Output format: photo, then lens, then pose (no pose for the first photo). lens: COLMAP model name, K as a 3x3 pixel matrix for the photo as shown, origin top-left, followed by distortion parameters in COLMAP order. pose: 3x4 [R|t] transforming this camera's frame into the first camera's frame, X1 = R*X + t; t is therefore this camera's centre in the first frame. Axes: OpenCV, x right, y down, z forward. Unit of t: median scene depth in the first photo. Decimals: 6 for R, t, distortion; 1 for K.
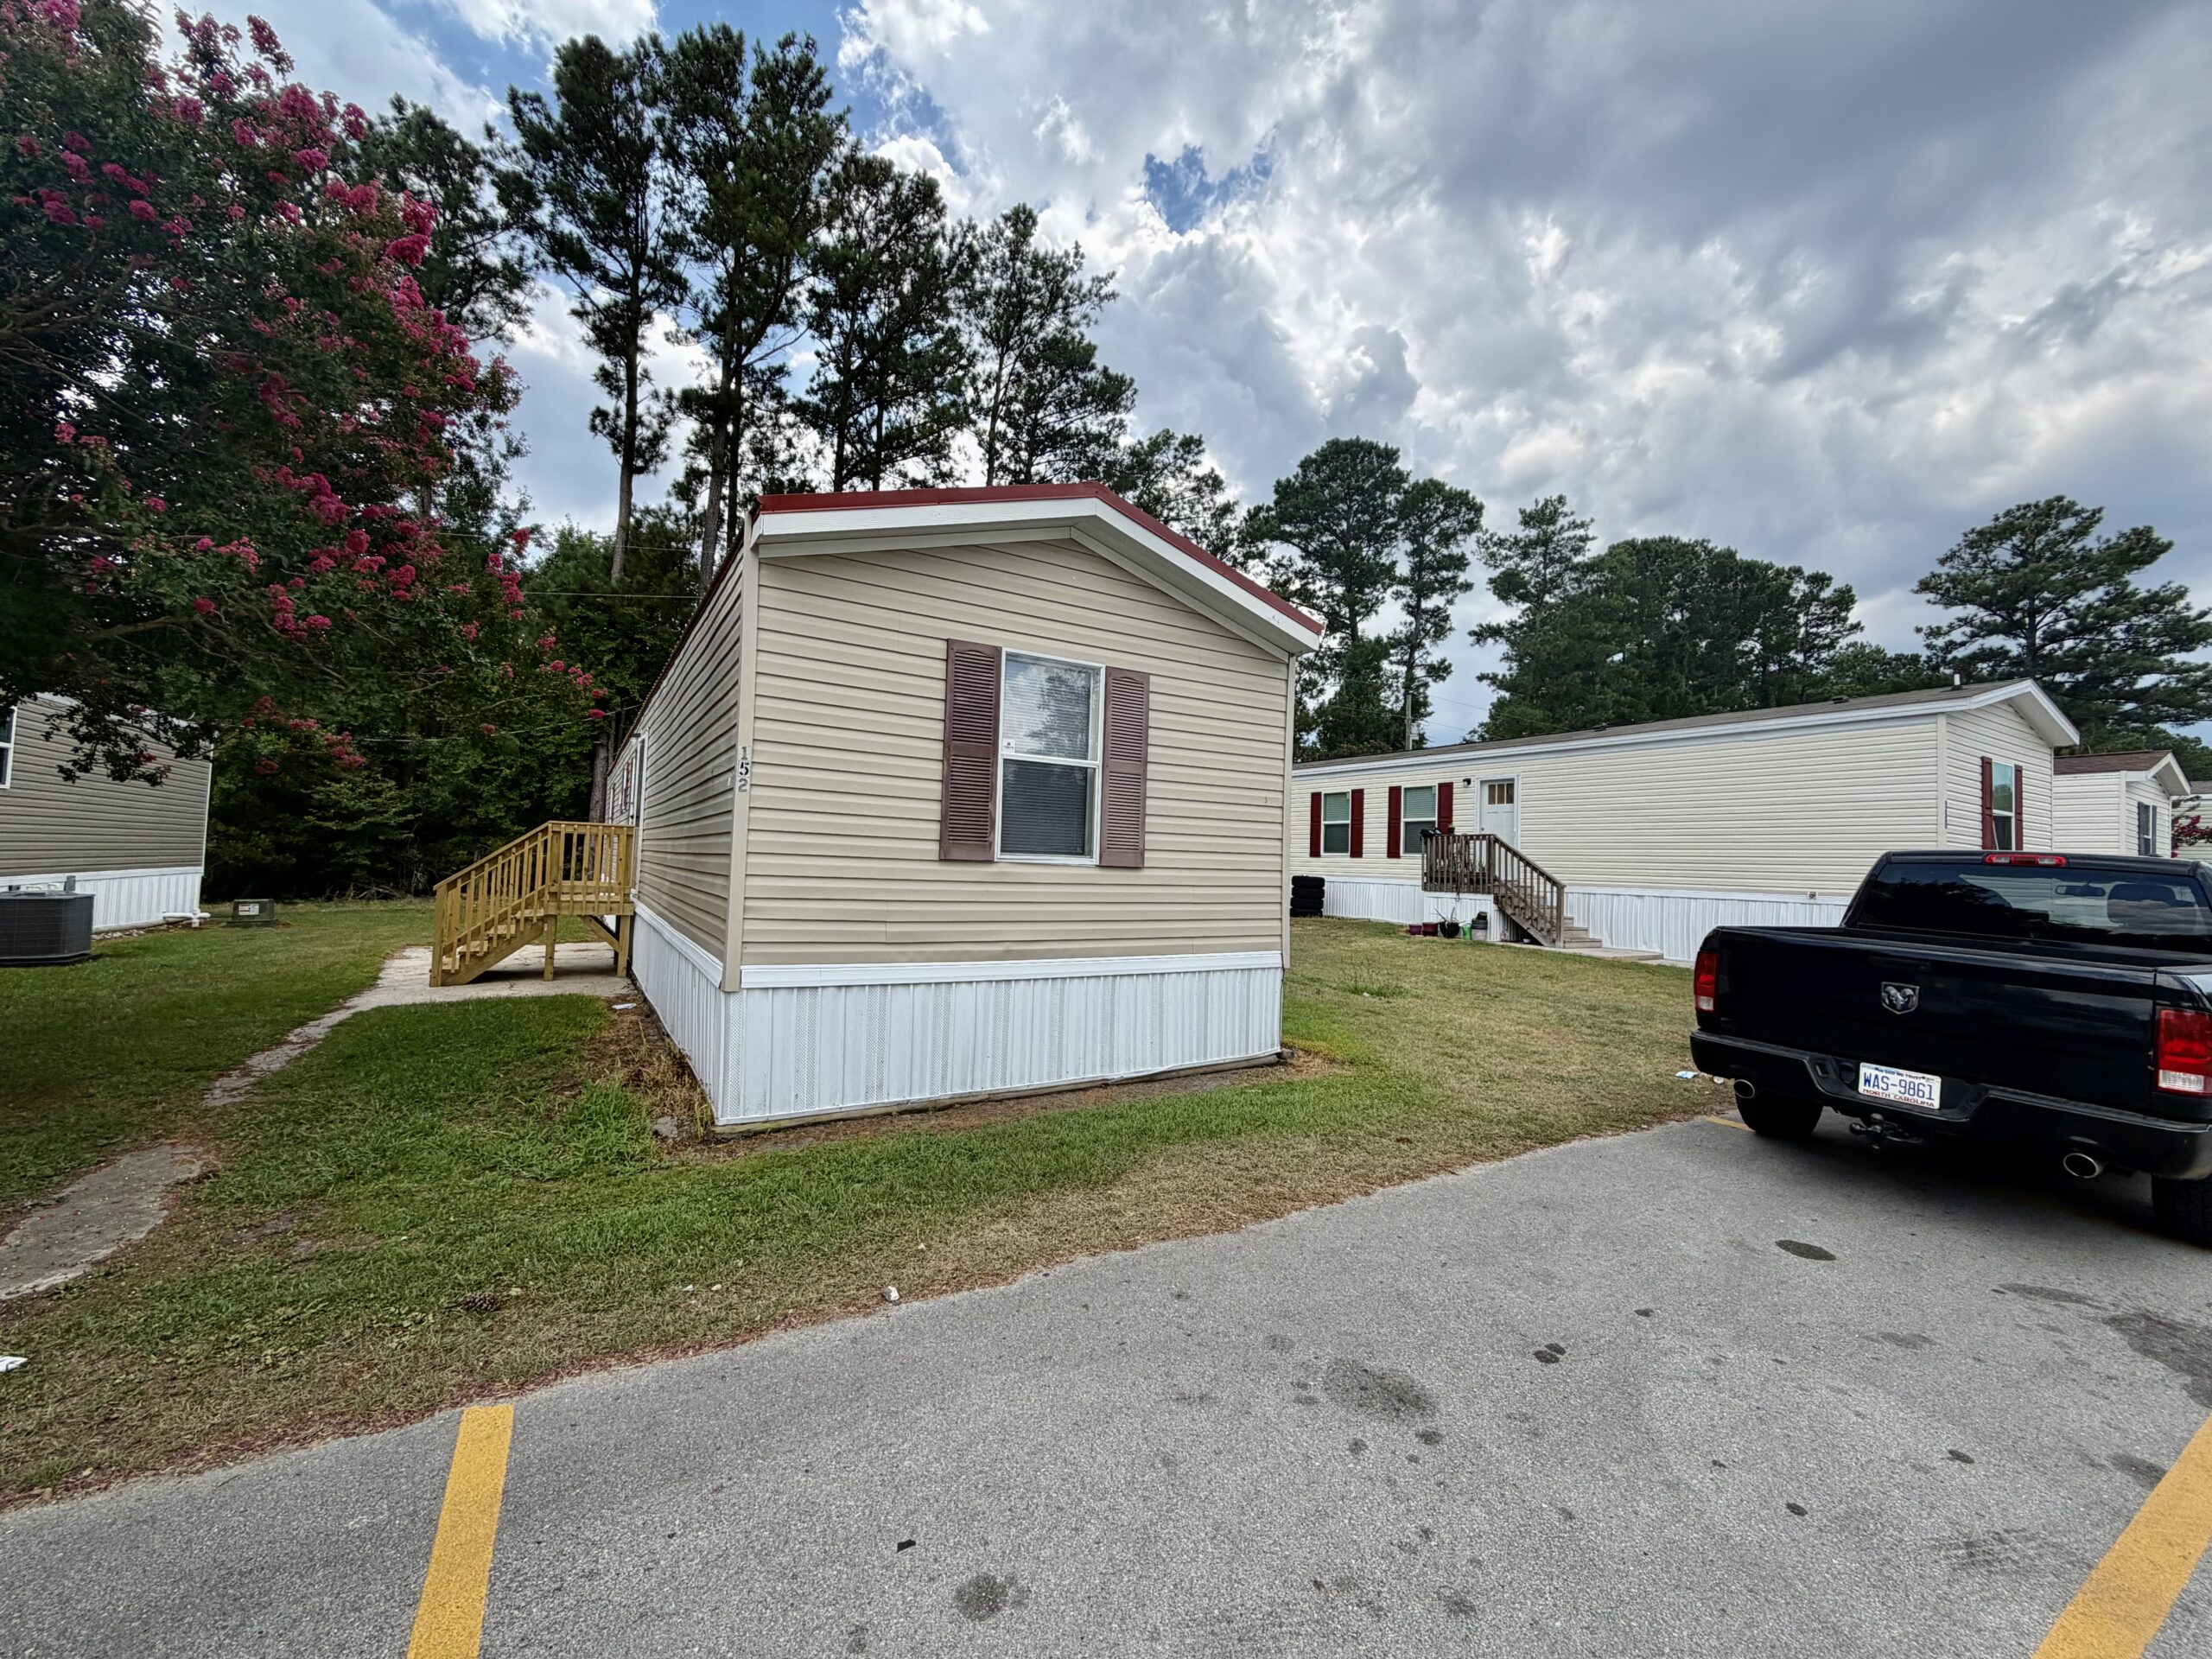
lens RADIAL K [[883.6, 0, 1107.2], [0, 883.6, 829.0], [0, 0, 1]] dist [0.000316, 0.000145]
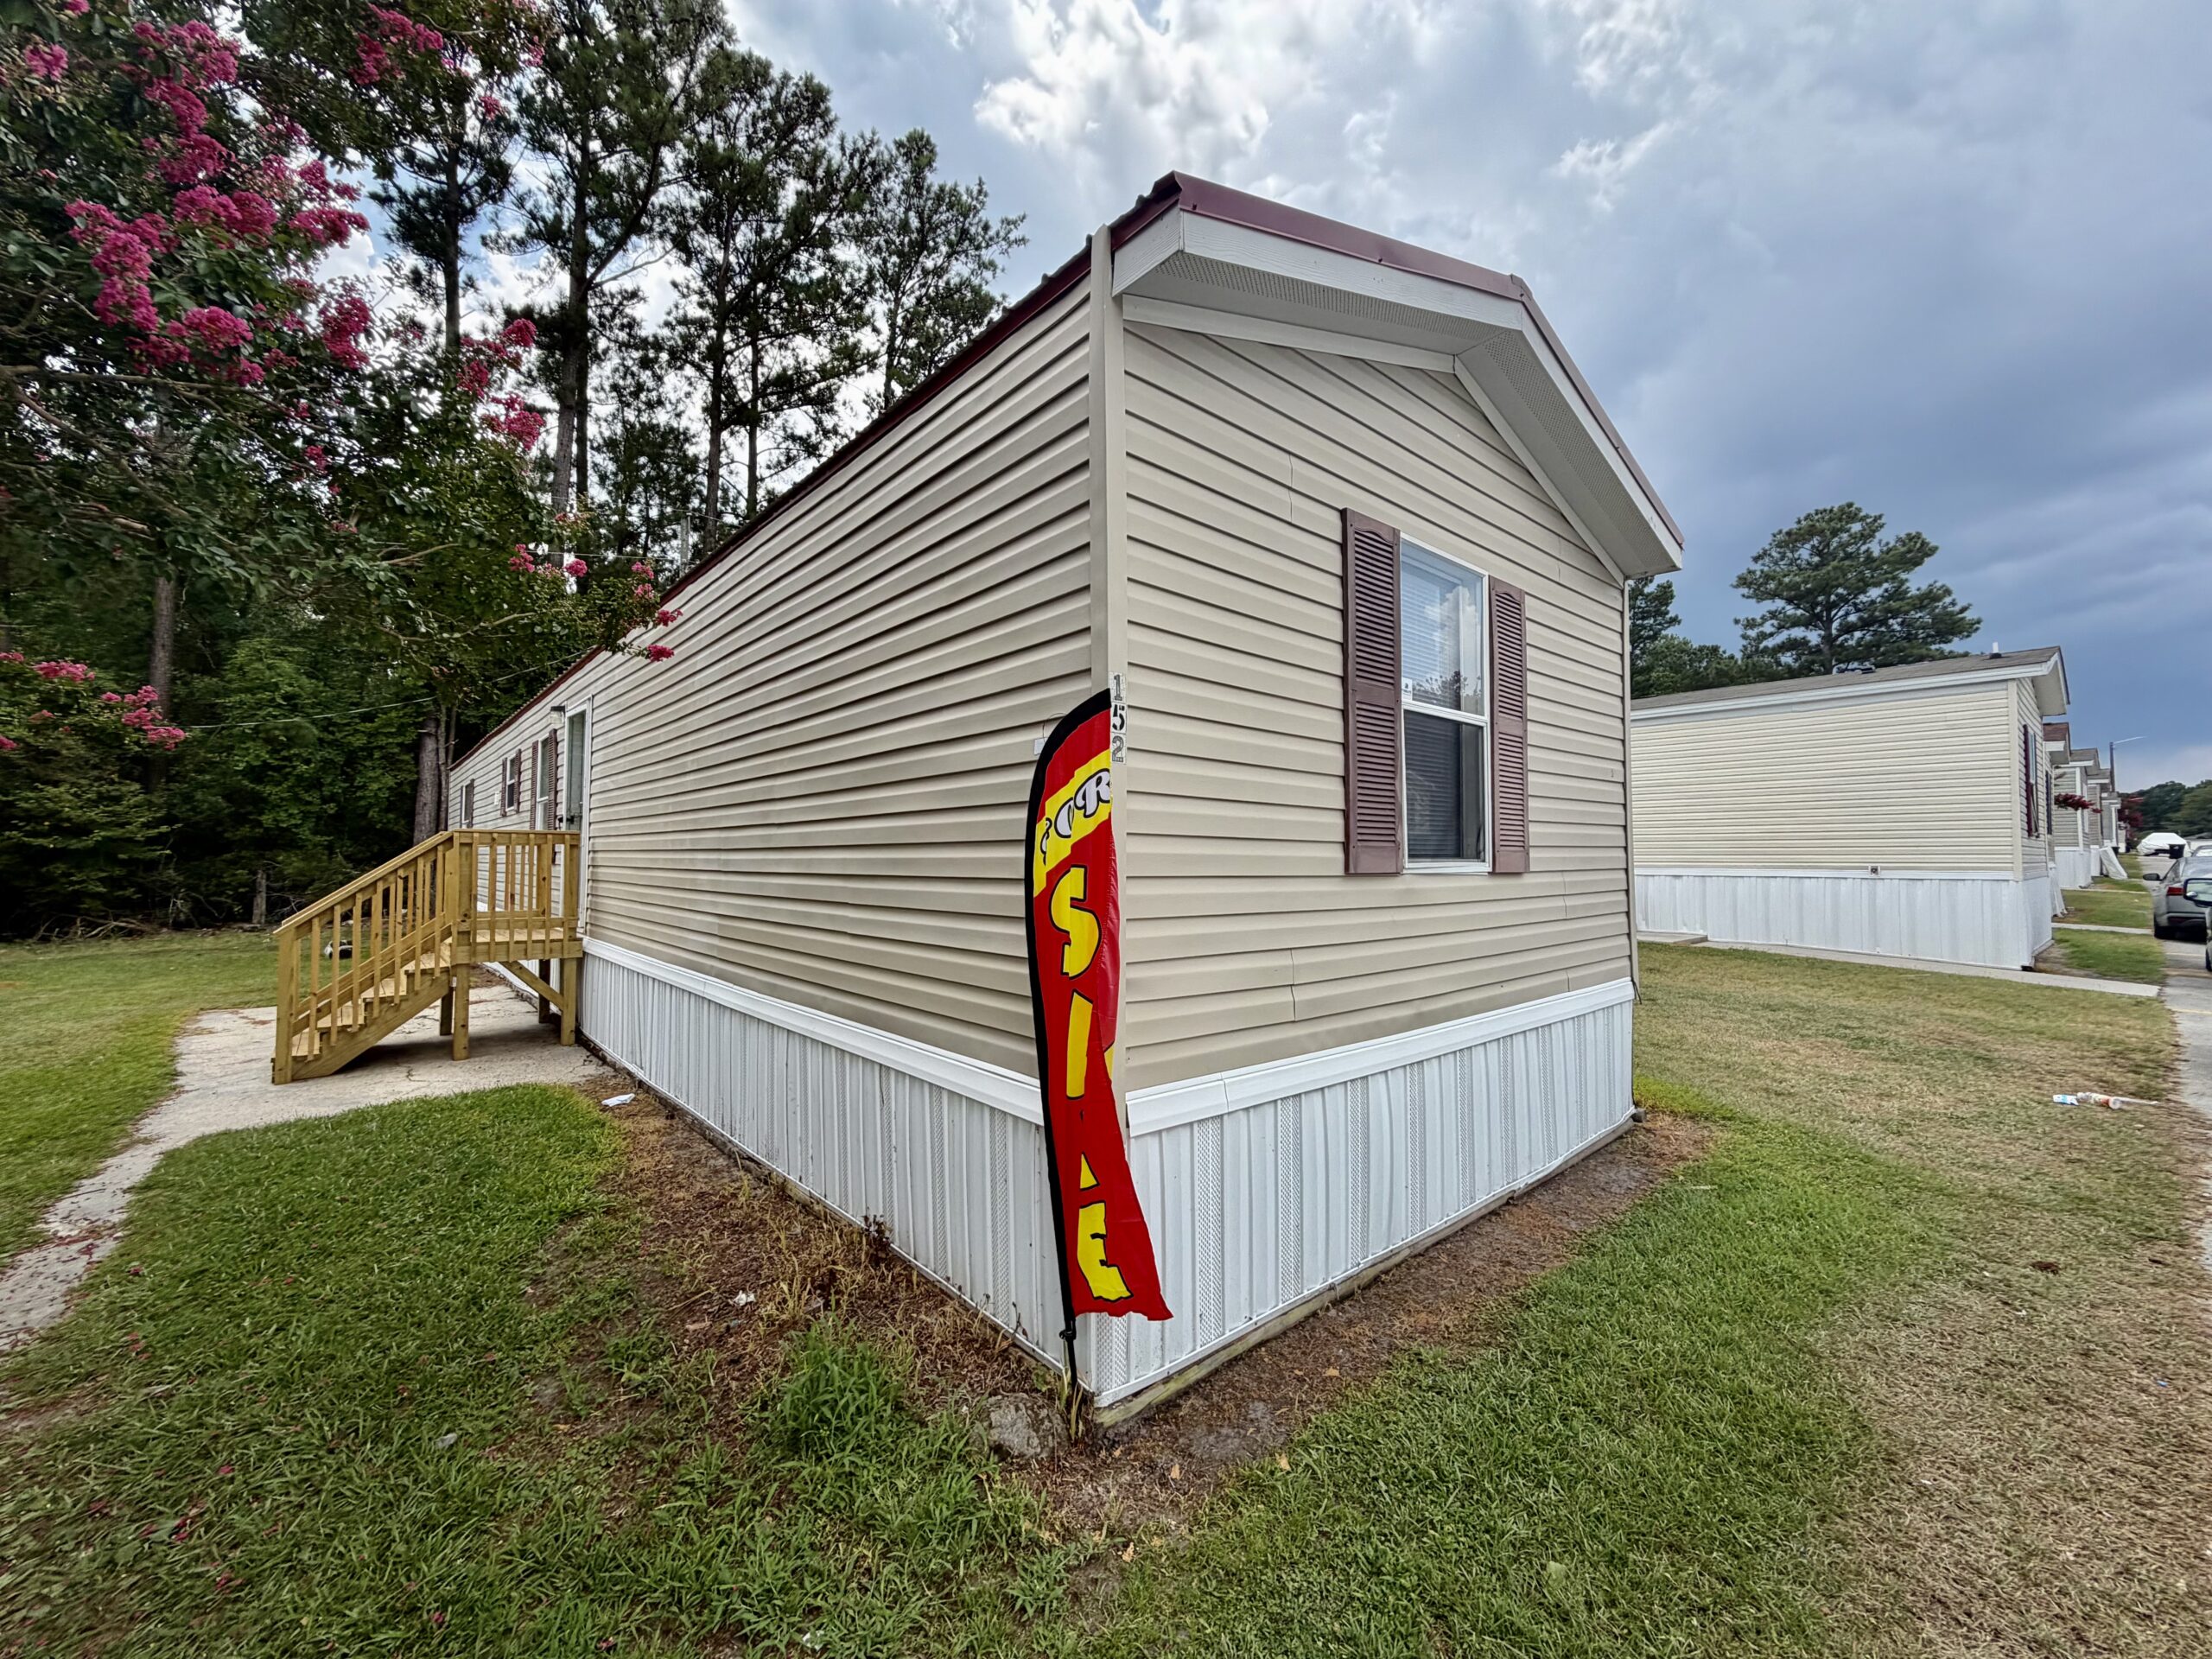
lens RADIAL K [[883.5, 0, 1106.0], [0, 883.5, 829.5], [0, 0, 1]] dist [0.000657, 0.000075]
pose [[0.985744, -0.027331, 0.166015, -0.091150], [0.025523, 0.999590, 0.013014, -0.001631], [-0.166303, -0.008591, 0.986037, 0.087503]]
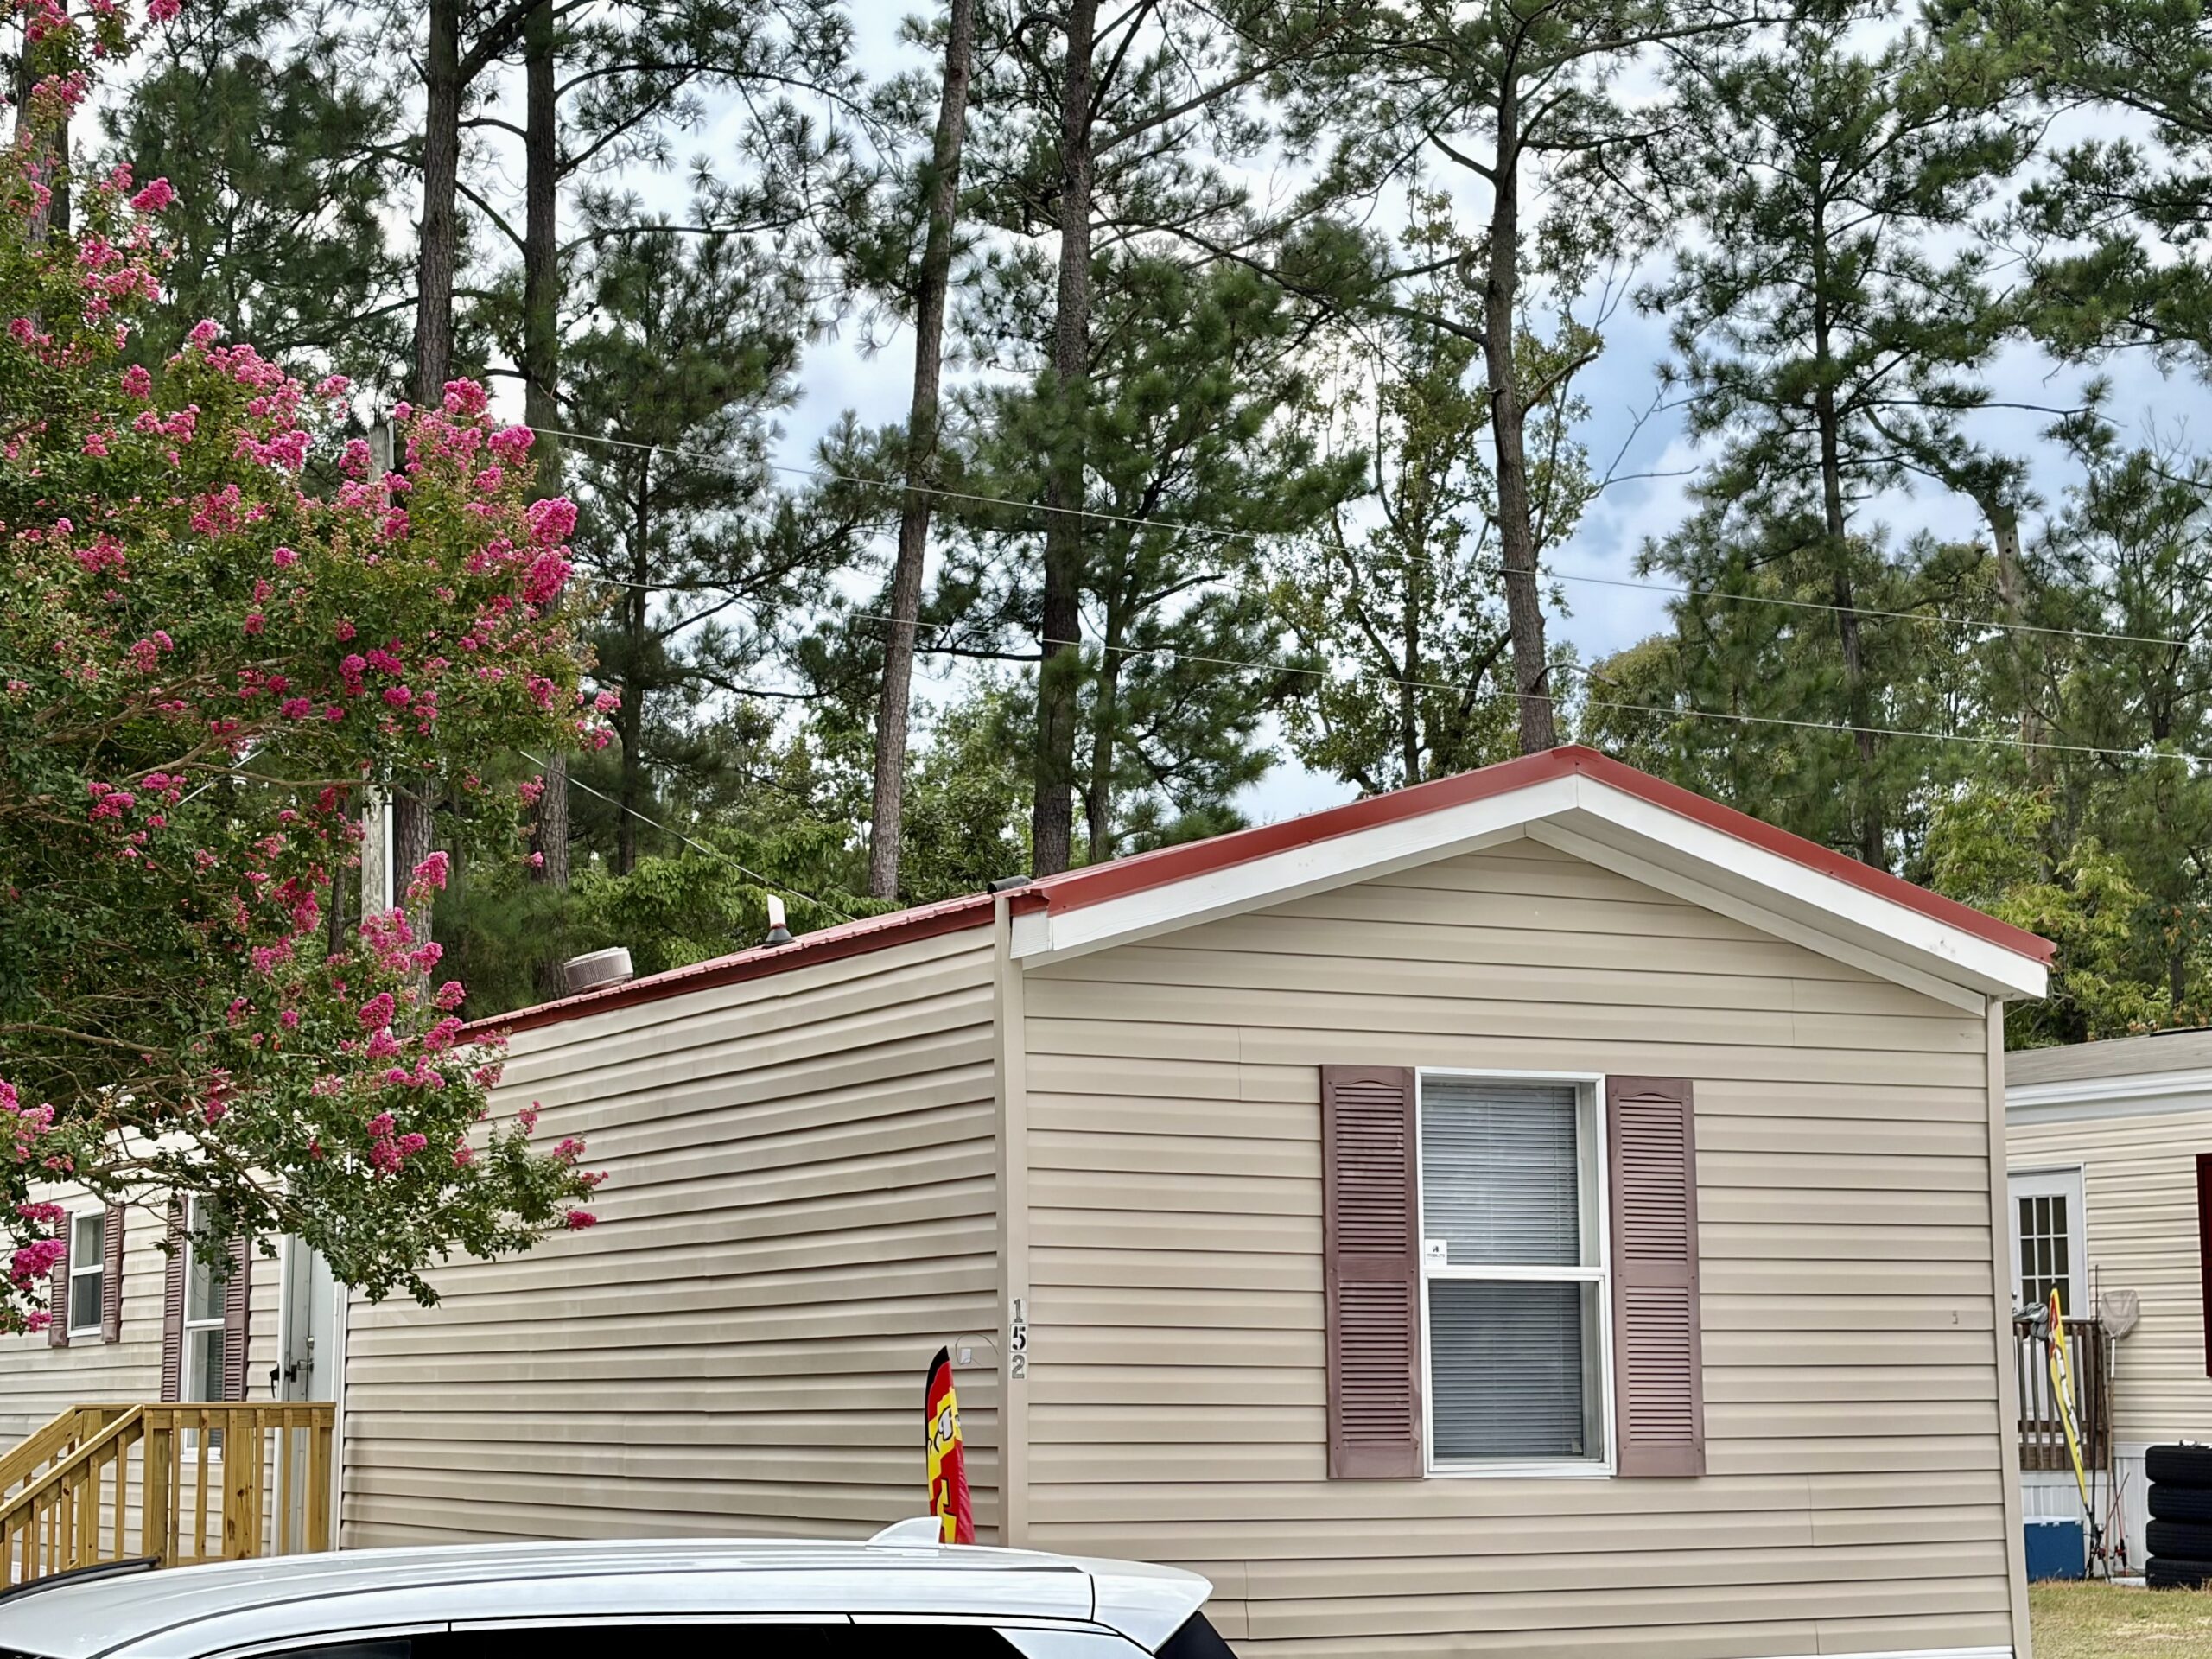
lens RADIAL K [[4168.7, 0, 1106.0], [0, 4168.7, 829.5], [0, 0, 1]] dist [0.079253, 0.053411]
pose [[0.997056, -0.049566, -0.058496, -0.031572], [0.043795, 0.994406, -0.096120, -0.024263], [0.062933, 0.093276, 0.993649, -0.317334]]
